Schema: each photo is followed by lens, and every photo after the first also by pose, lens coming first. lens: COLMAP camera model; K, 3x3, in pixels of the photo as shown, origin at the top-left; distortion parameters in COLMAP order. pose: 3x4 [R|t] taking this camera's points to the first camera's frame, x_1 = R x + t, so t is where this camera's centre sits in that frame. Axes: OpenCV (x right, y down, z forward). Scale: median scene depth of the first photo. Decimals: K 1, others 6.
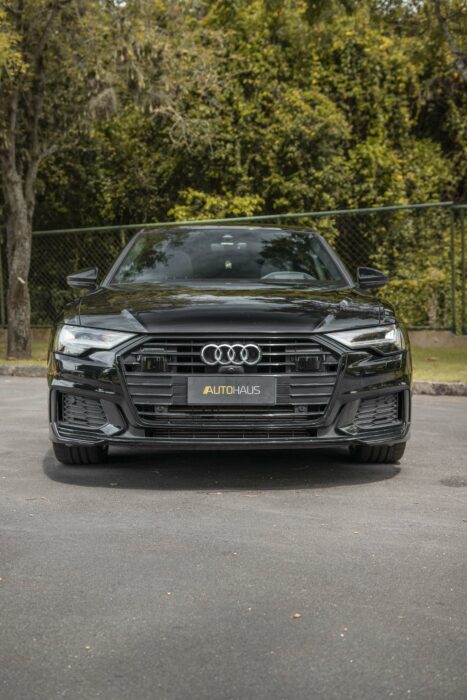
lens RADIAL K [[898.0, 0, 232.5], [0, 898.0, 349.8], [0, 0, 1]] dist [0.062768, 0.000000]
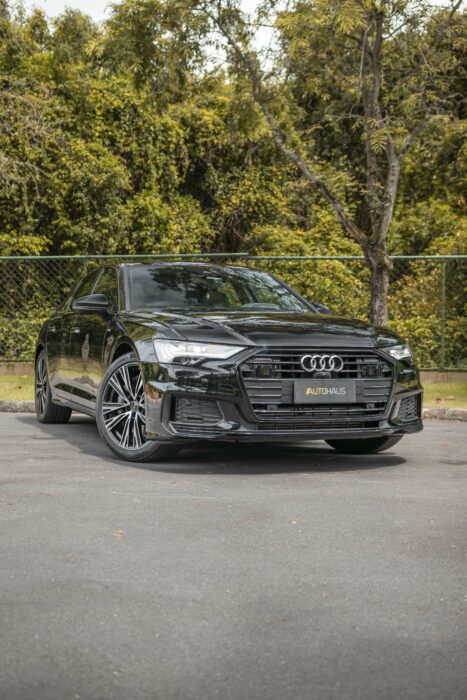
lens RADIAL K [[889.2, 0, 239.8], [0, 889.2, 346.5], [0, 0, 1]] dist [0.055503, 0.000000]
pose [[0.926512, 0.012608, 0.376054, -0.147517], [0.007814, 0.998578, -0.052730, 0.011847], [-0.376184, 0.051793, 0.925096, -0.031330]]
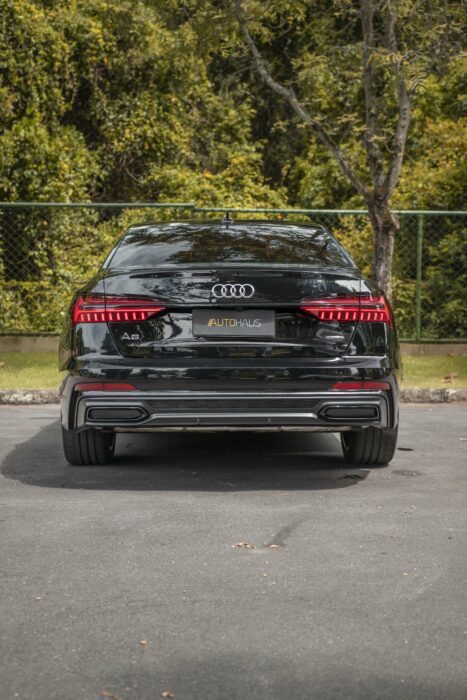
lens RADIAL K [[1037.2, 0, 237.3], [0, 1037.2, 353.2], [0, 0, 1]] dist [0.100452, 0.000000]
pose [[0.823821, -0.018376, 0.566552, -0.266332], [0.021037, 0.999777, 0.001839, -0.003289], [-0.566460, 0.010404, 0.824024, 0.044690]]
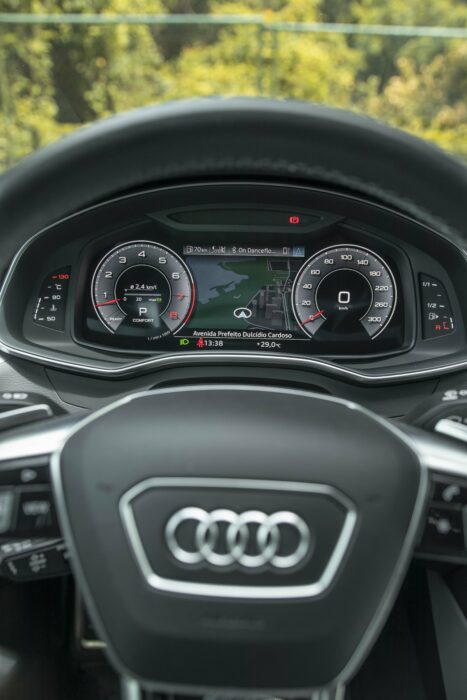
lens RADIAL K [[577.1, 0, 235.8], [0, 577.1, 349.8], [0, 0, 1]] dist [-0.093590, 0.051099]
pose [[0.856195, -0.155823, 0.492594, -0.029909], [0.002591, 0.954717, 0.297504, -0.032238], [-0.516646, -0.253445, 0.817828, 0.432705]]
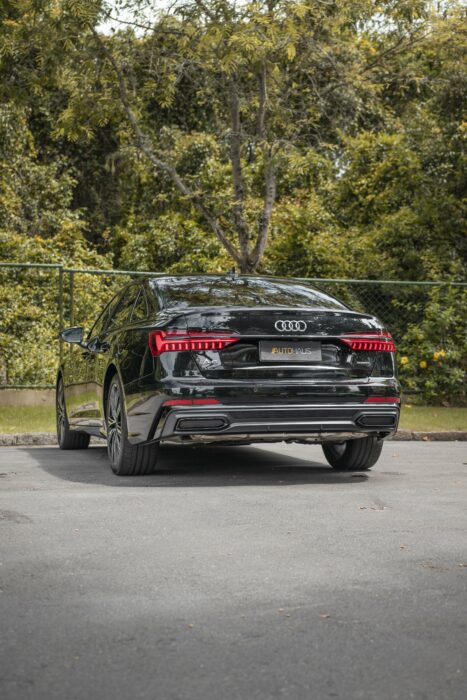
lens RADIAL K [[1037.2, 0, 228.9], [0, 1037.2, 347.7], [0, 0, 1]] dist [0.100452, 0.000000]
pose [[0.654904, 0.025620, 0.755278, -0.404547], [0.034172, 0.997399, -0.063464, 0.011254], [-0.754939, 0.067372, 0.652325, 0.061300]]
